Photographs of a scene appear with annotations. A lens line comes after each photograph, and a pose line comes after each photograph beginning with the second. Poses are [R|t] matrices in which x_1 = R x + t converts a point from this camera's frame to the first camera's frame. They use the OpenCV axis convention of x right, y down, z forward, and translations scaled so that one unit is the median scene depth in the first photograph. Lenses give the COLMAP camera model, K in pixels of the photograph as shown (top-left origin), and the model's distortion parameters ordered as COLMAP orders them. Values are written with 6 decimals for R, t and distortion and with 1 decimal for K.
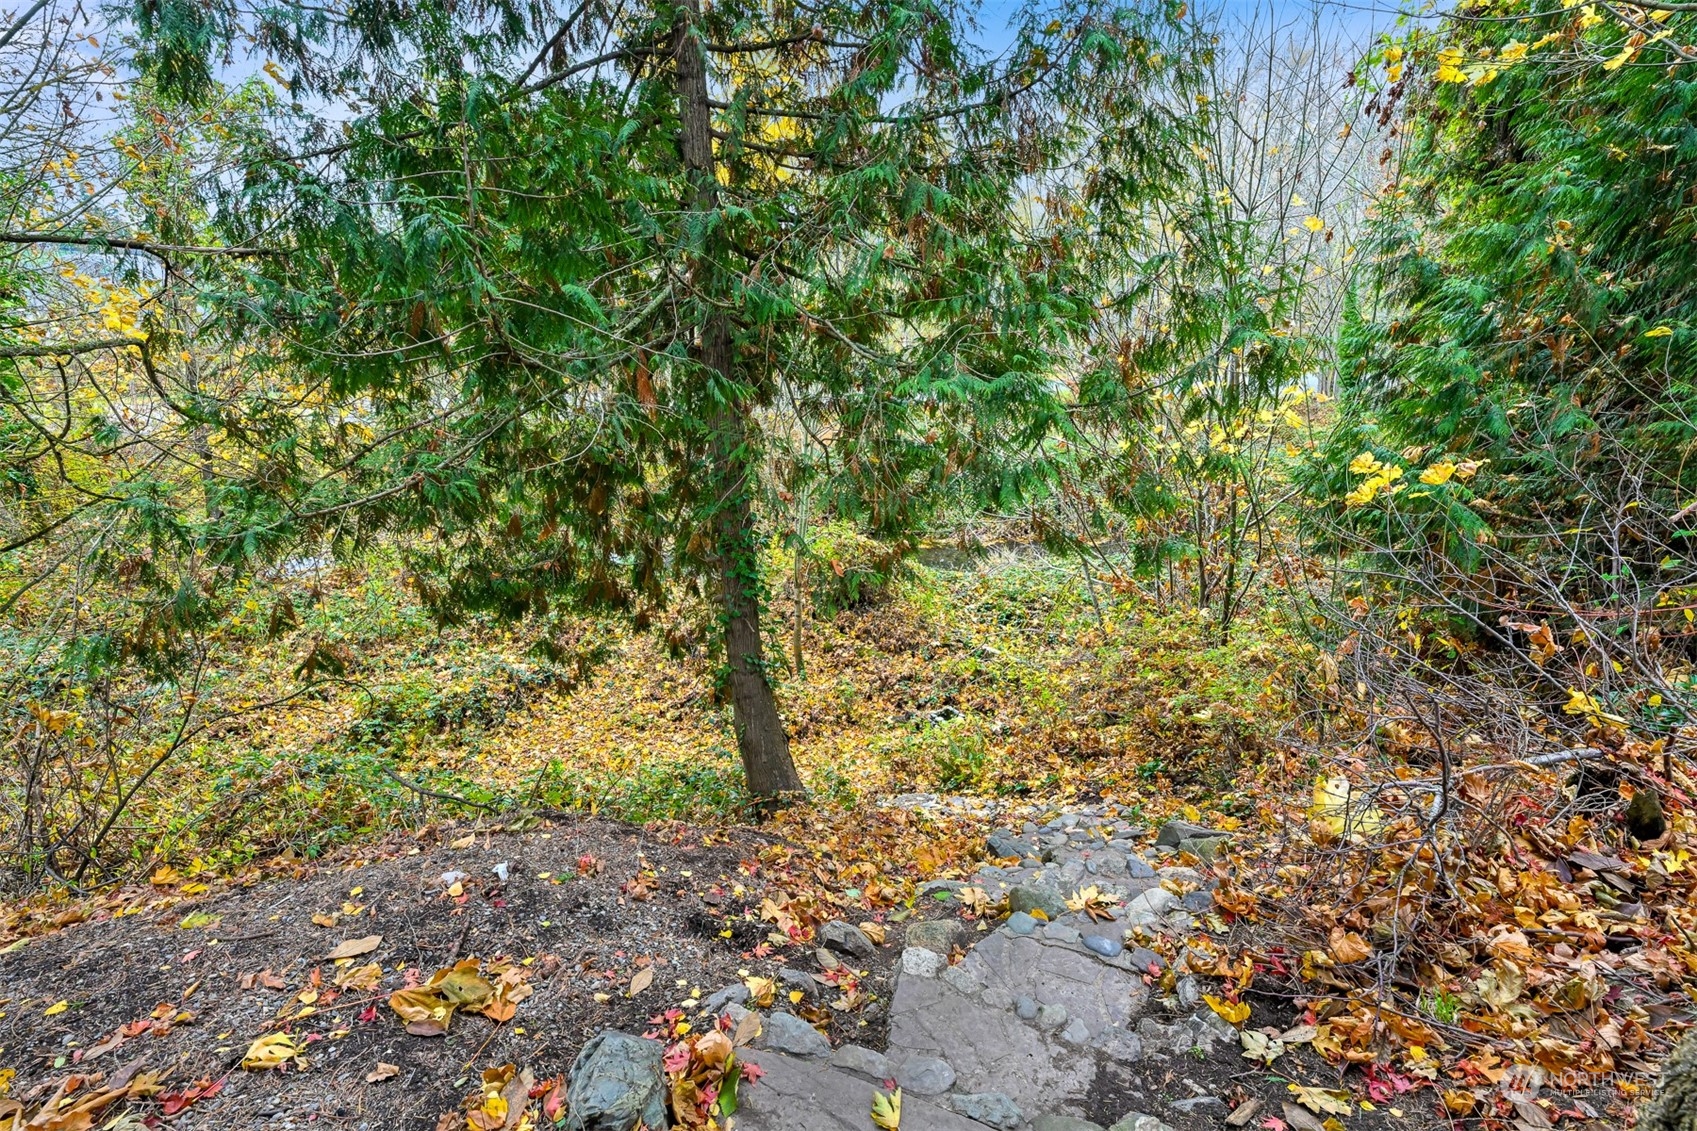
lens RADIAL K [[803.8, 0, 842.5], [0, 803.8, 571.4], [0, 0, 1]] dist [-0.002589, -0.000055]
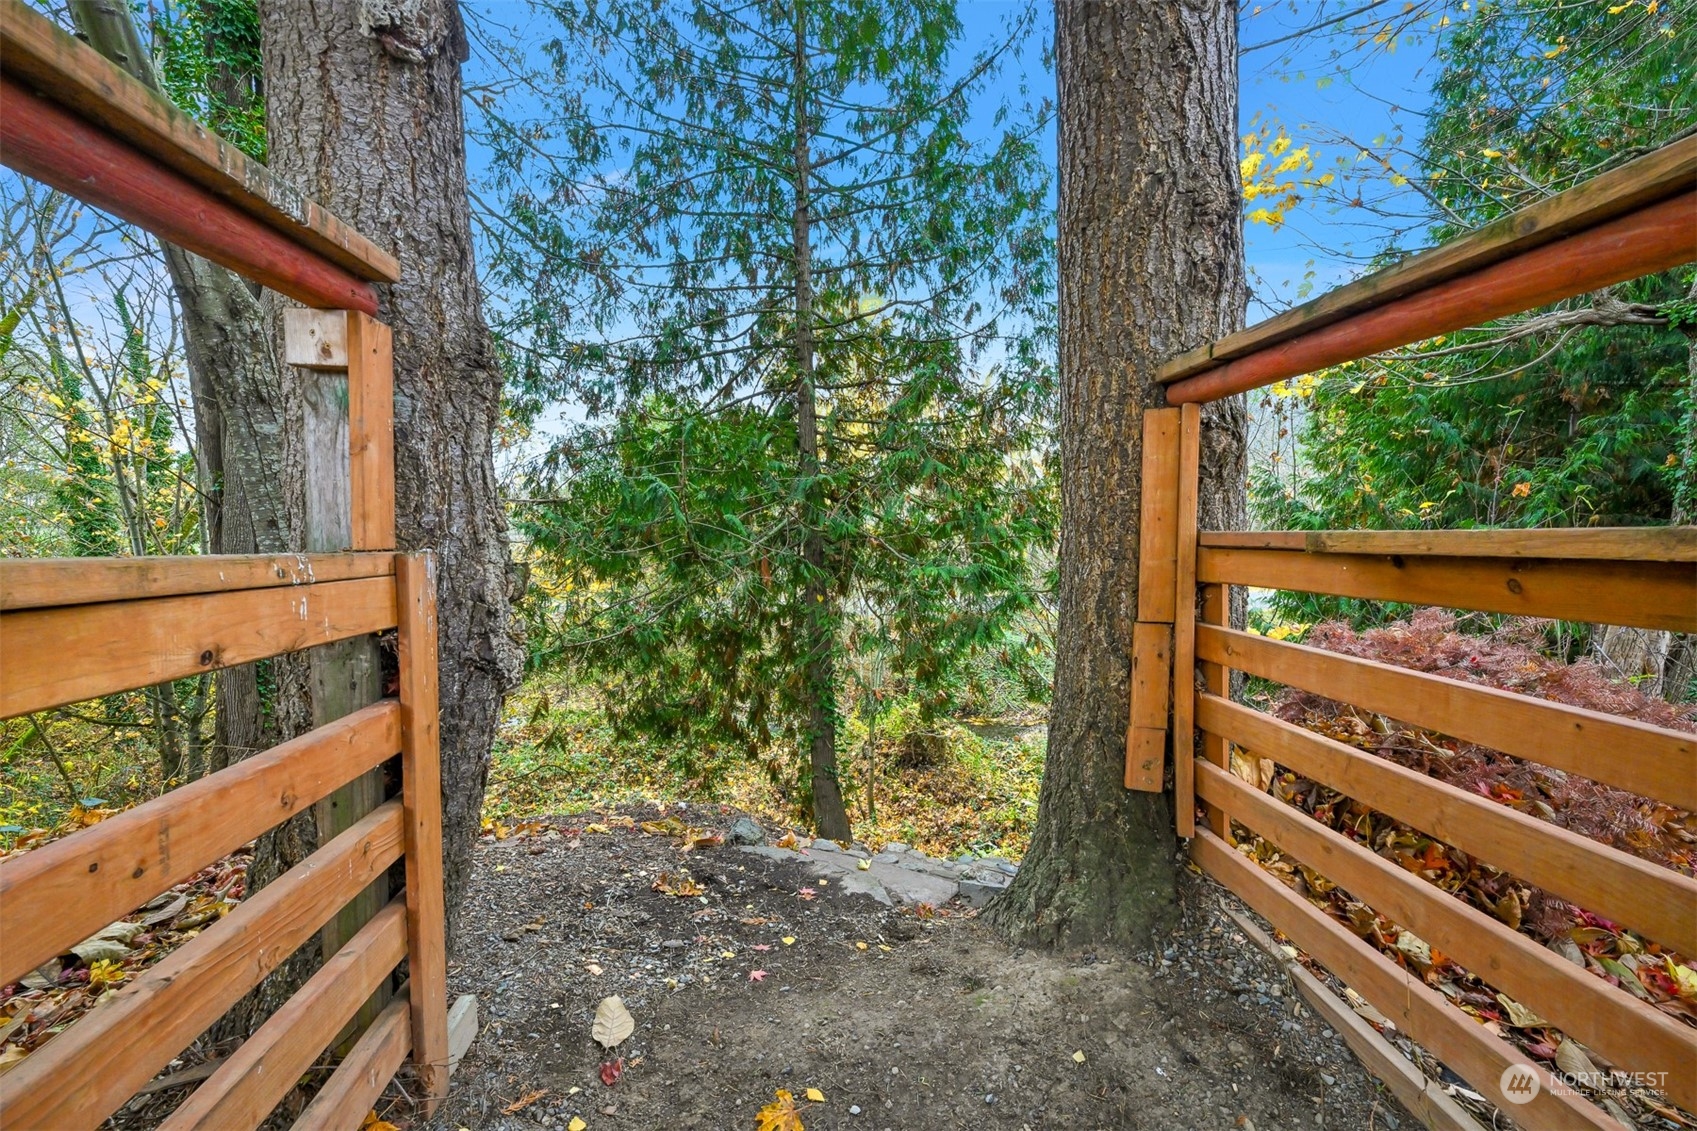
lens RADIAL K [[686.9, 0, 848.5], [0, 686.9, 565.5], [0, 0, 1]] dist [-0.001558, -0.000029]
pose [[0.994000, 0.000999, -0.109372, 0.050562], [-0.031923, 0.959070, -0.281364, 0.099707], [0.104614, 0.283167, 0.953348, -0.232483]]
